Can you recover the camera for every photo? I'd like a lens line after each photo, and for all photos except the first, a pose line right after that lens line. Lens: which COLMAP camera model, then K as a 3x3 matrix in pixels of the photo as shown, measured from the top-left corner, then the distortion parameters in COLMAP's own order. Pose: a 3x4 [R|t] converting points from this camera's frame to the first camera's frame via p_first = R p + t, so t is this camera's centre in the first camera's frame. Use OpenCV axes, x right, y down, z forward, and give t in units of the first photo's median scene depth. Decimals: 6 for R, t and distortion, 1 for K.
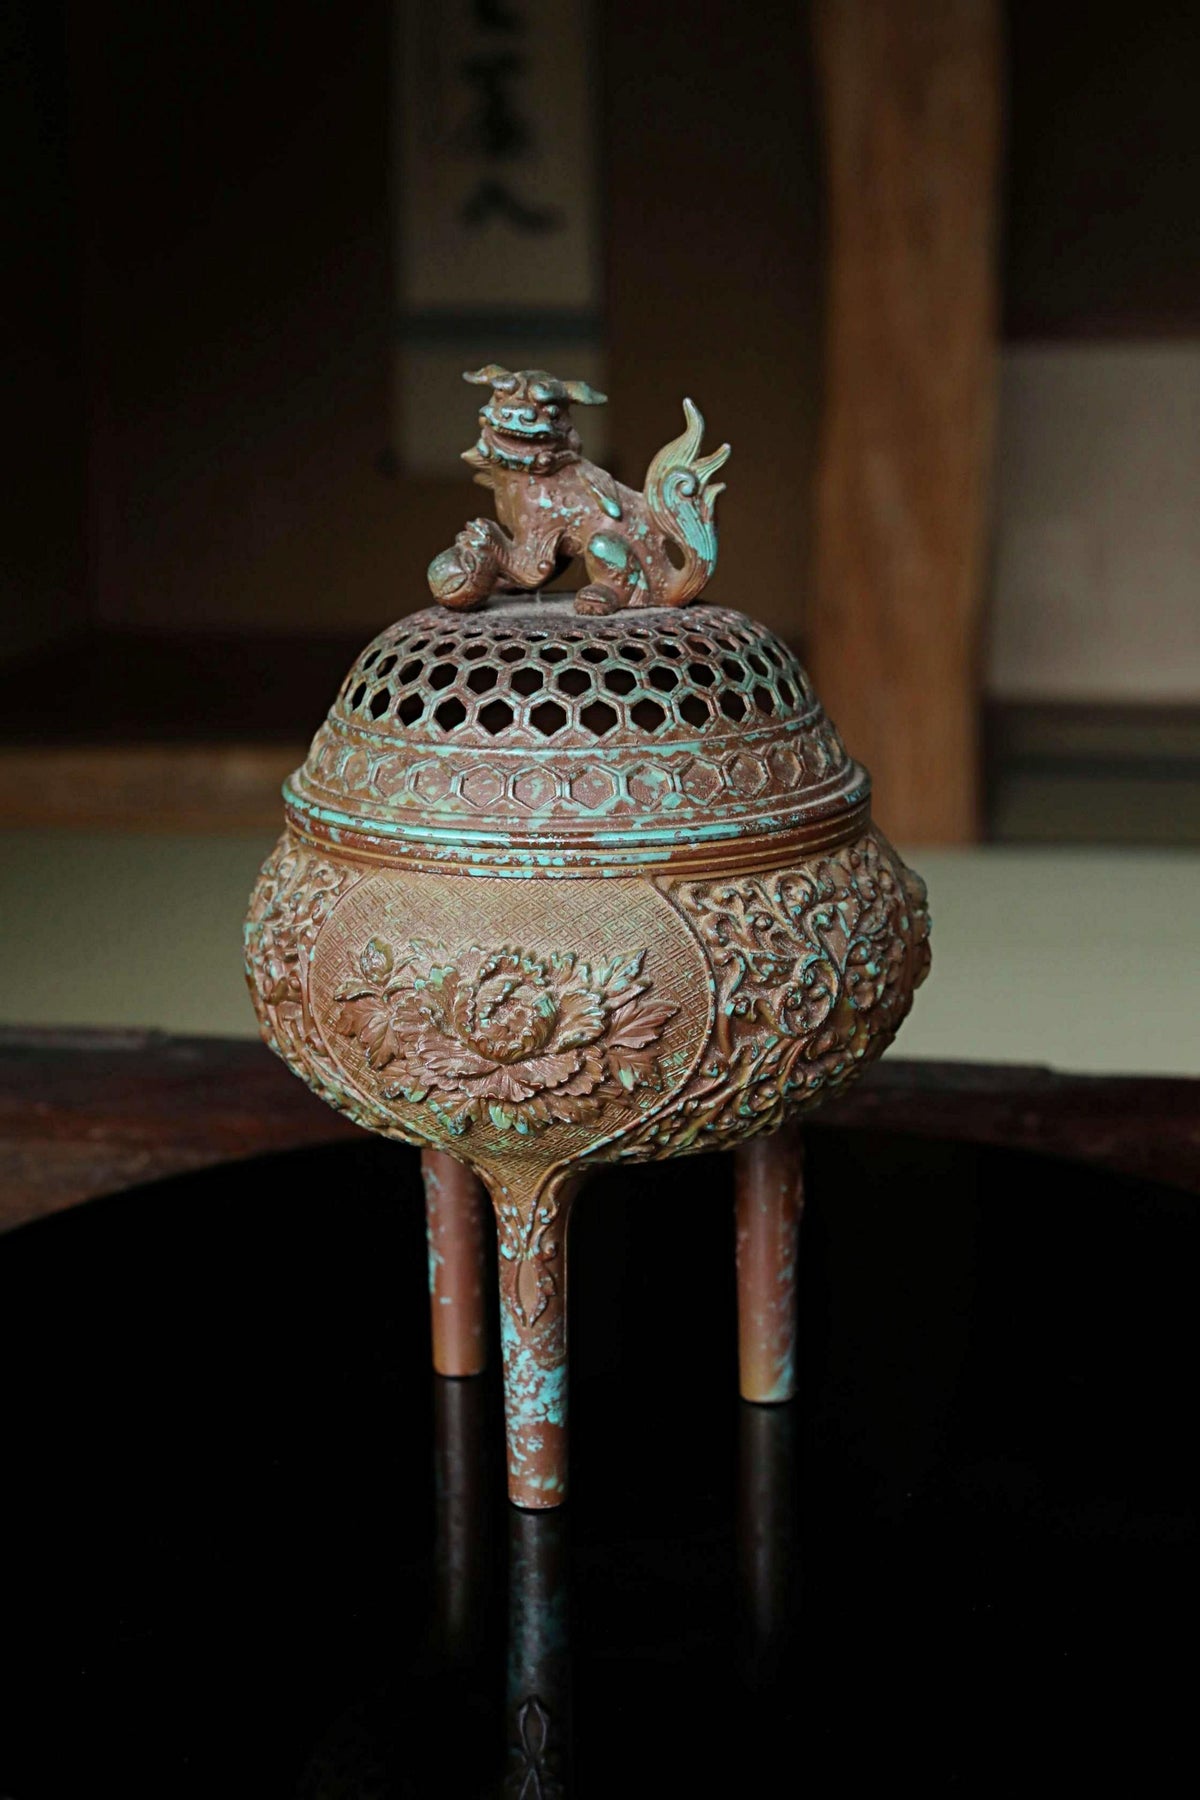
lens RADIAL K [[2882.9, 0, 600.0], [0, 2882.9, 900.0], [0, 0, 1]] dist [-0.025911, 0.164538]
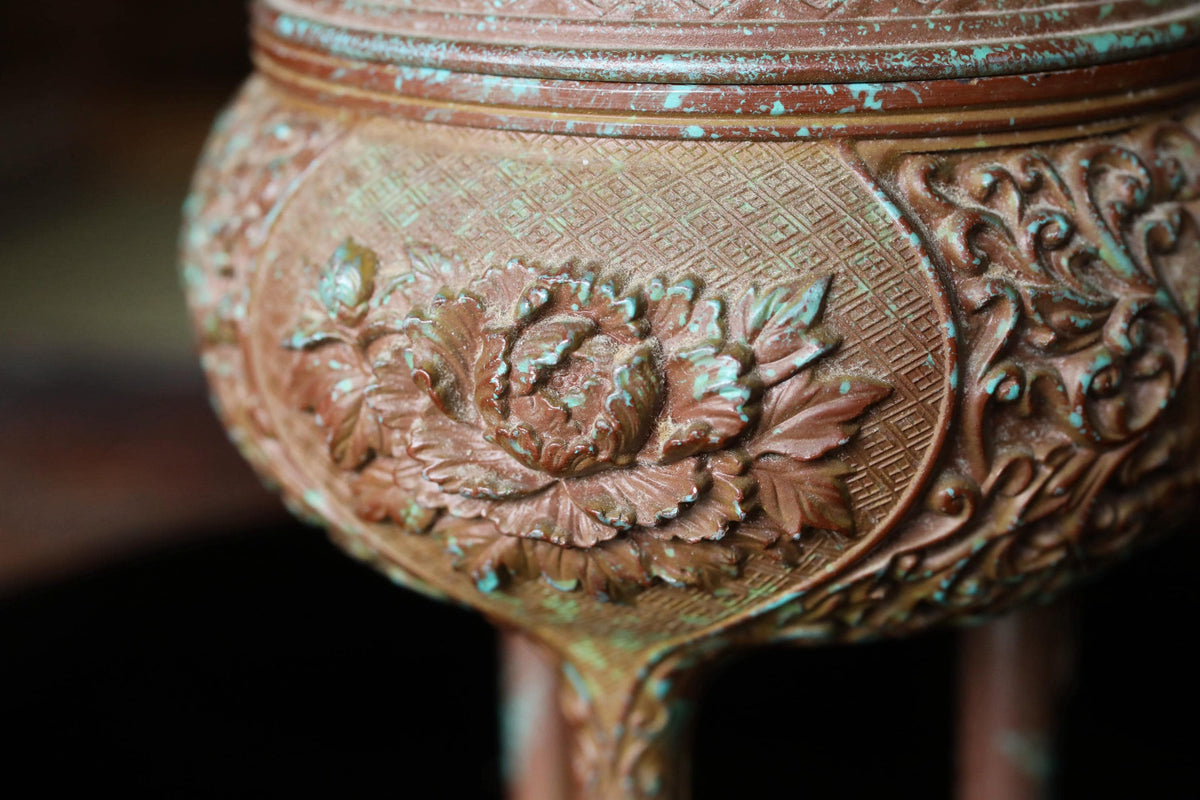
lens RADIAL K [[2128.5, 0, 600.0], [0, 2128.5, 400.0], [0, 0, 1]] dist [-0.027086, 0.354003]
pose [[0.993289, 0.040138, -0.108466, 0.016358], [-0.032145, 0.996706, 0.074455, 0.011925], [0.111098, -0.070468, 0.991308, 0.590942]]
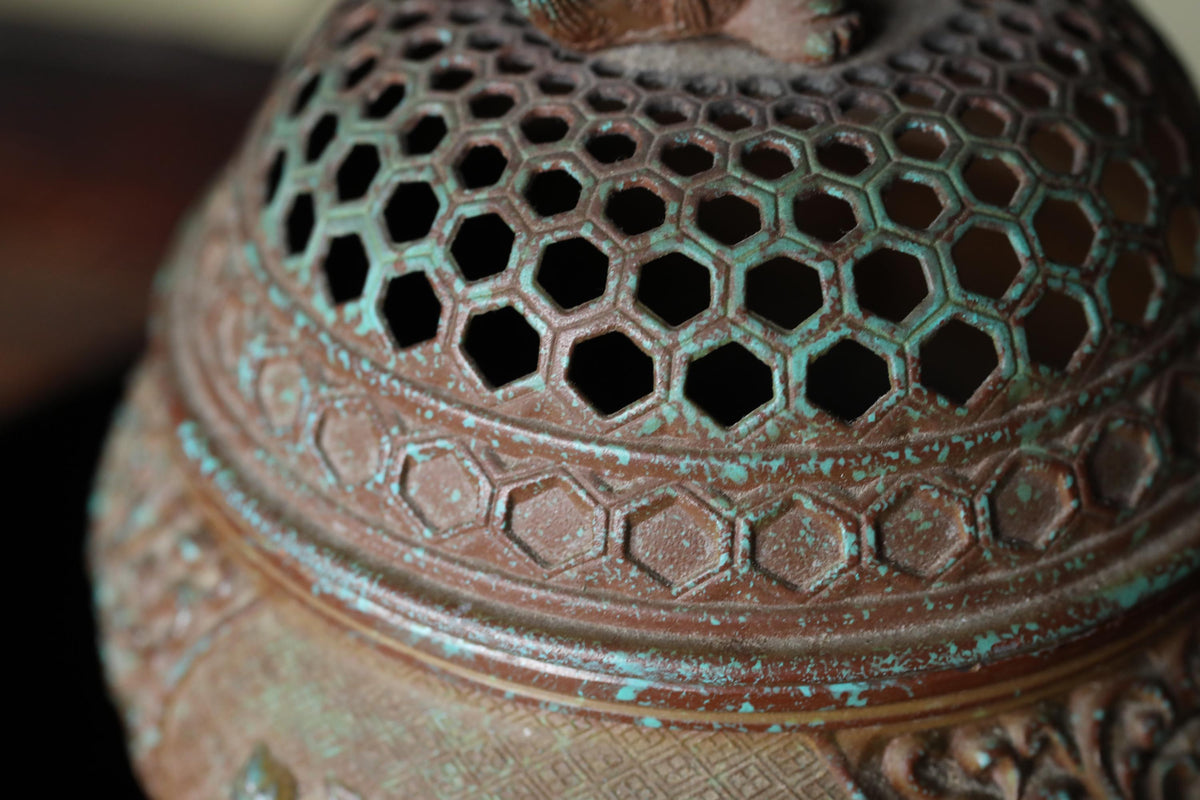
lens RADIAL K [[2128.5, 0, 600.0], [0, 2128.5, 400.0], [0, 0, 1]] dist [-0.027086, 0.354003]
pose [[0.990706, 0.088277, -0.103486, 0.011982], [-0.045197, 0.931210, 0.361670, -0.176874], [0.128294, -0.353631, 0.926545, 0.683510]]
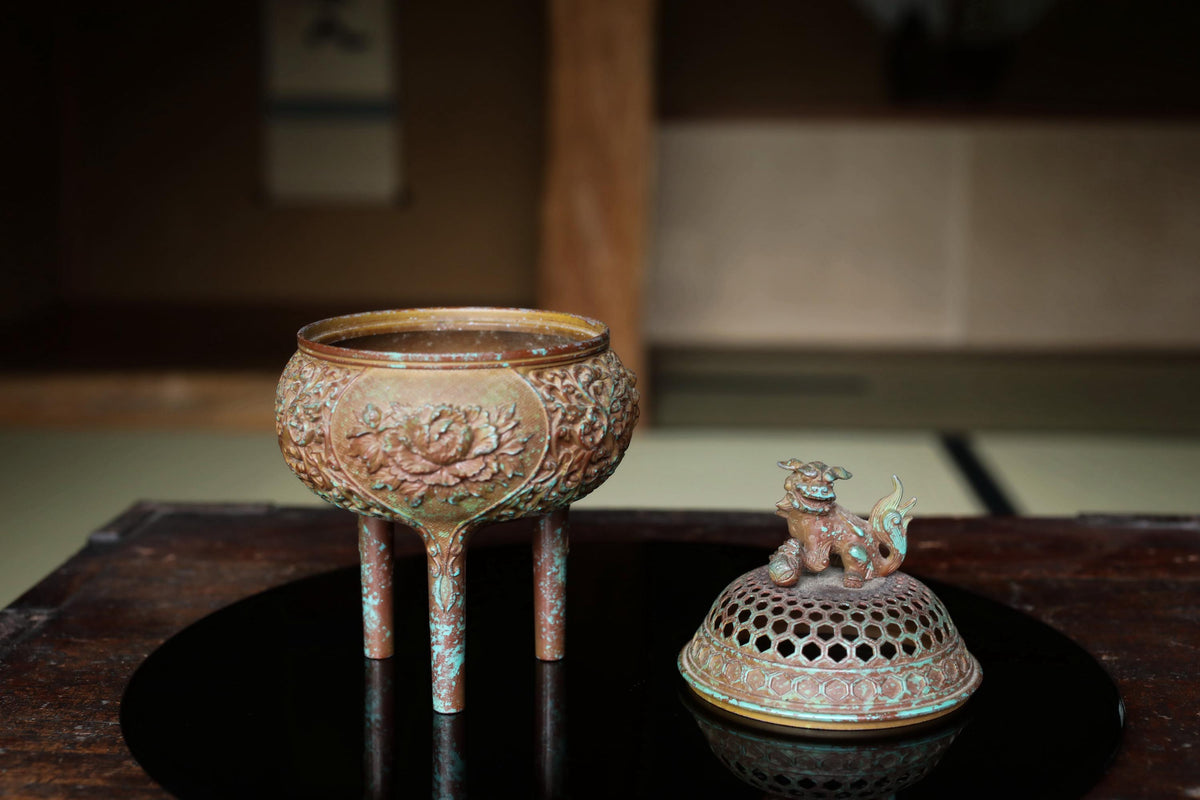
lens RADIAL K [[1921.9, 0, 600.0], [0, 1921.9, 400.0], [0, 0, 1]] dist [-0.025911, 0.164538]
pose [[0.977204, -0.028960, 0.210319, -0.194585], [0.038688, 0.998356, -0.042290, 0.069649], [-0.208749, 0.049463, 0.976718, -0.262773]]
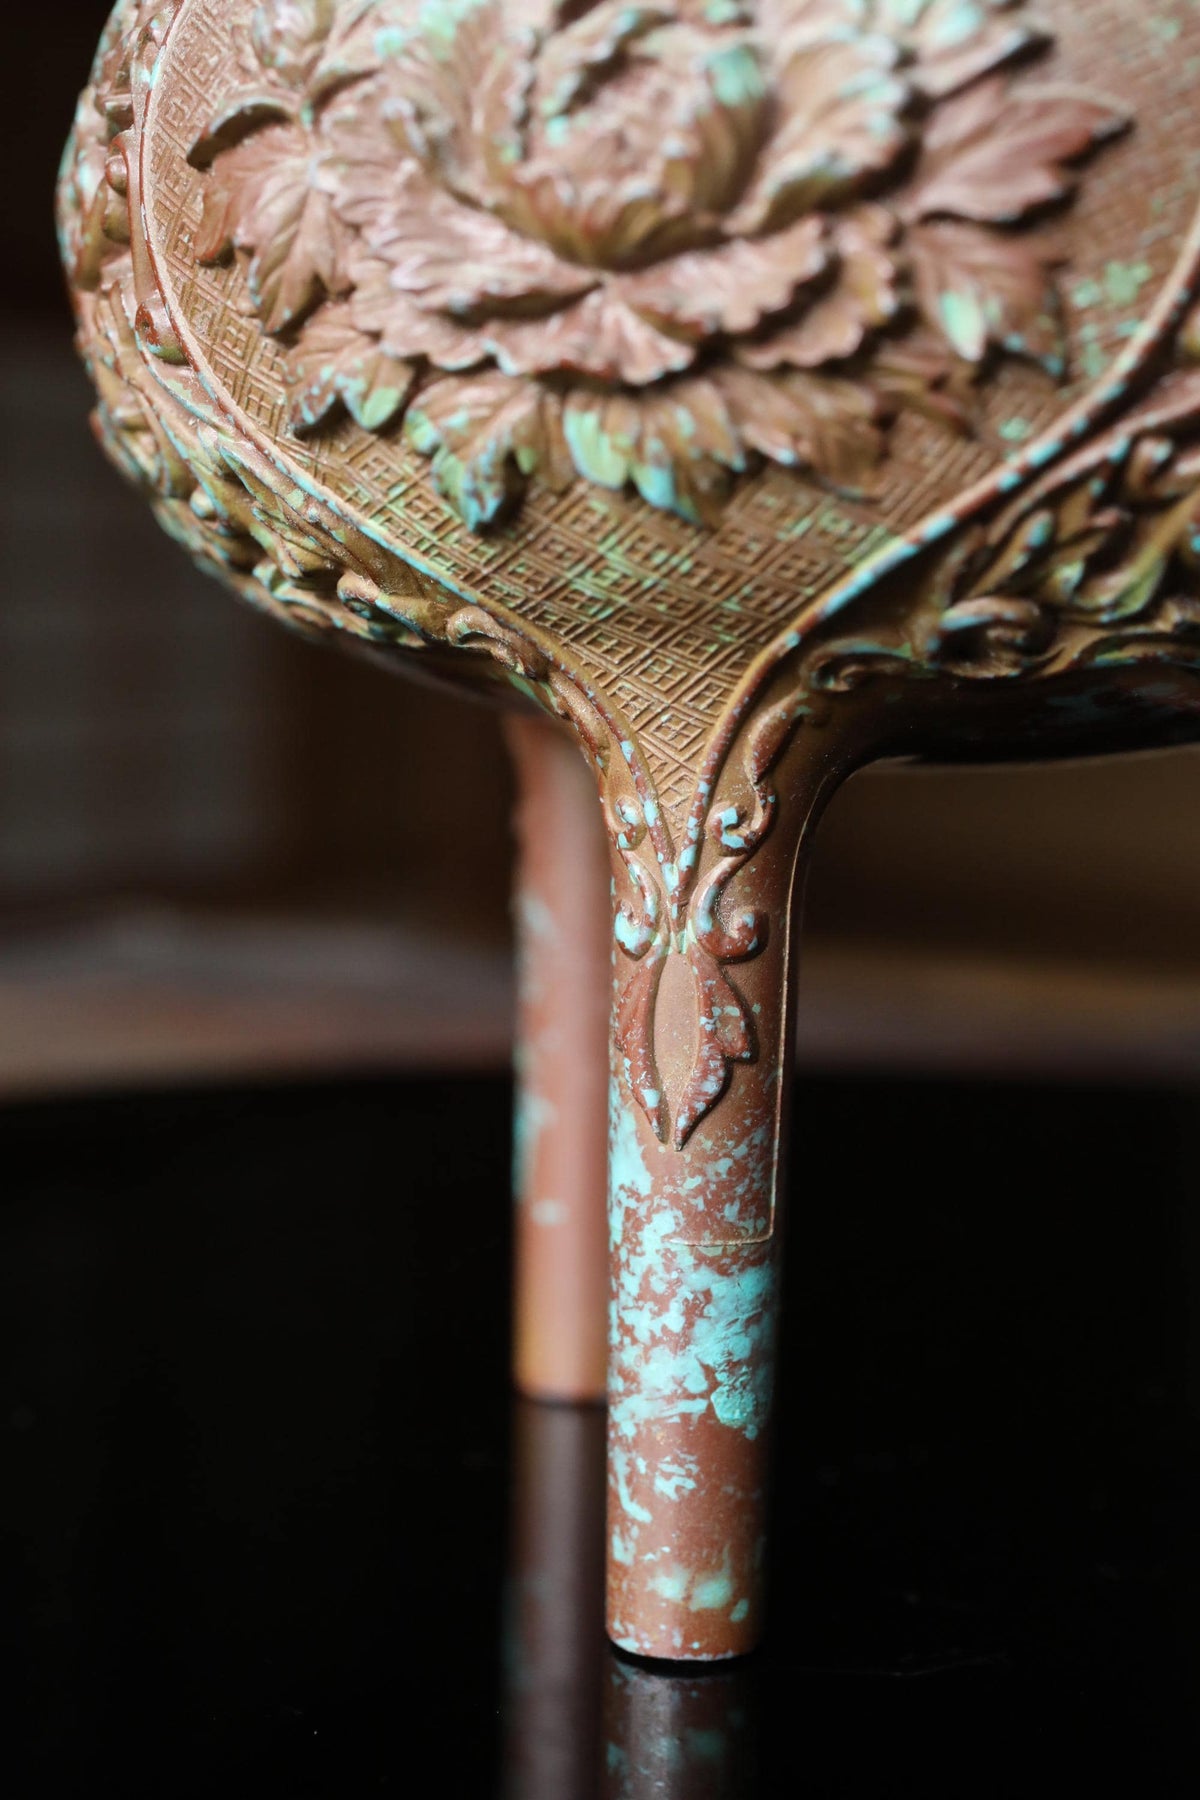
lens RADIAL K [[3192.8, 0, 600.0], [0, 3192.8, 900.0], [0, 0, 1]] dist [-0.027086, 0.354003]
pose [[0.986544, 0.059278, -0.152371, 0.027848], [-0.076408, 0.991085, -0.109141, 0.170044], [0.144543, 0.119315, 0.982279, 0.618255]]
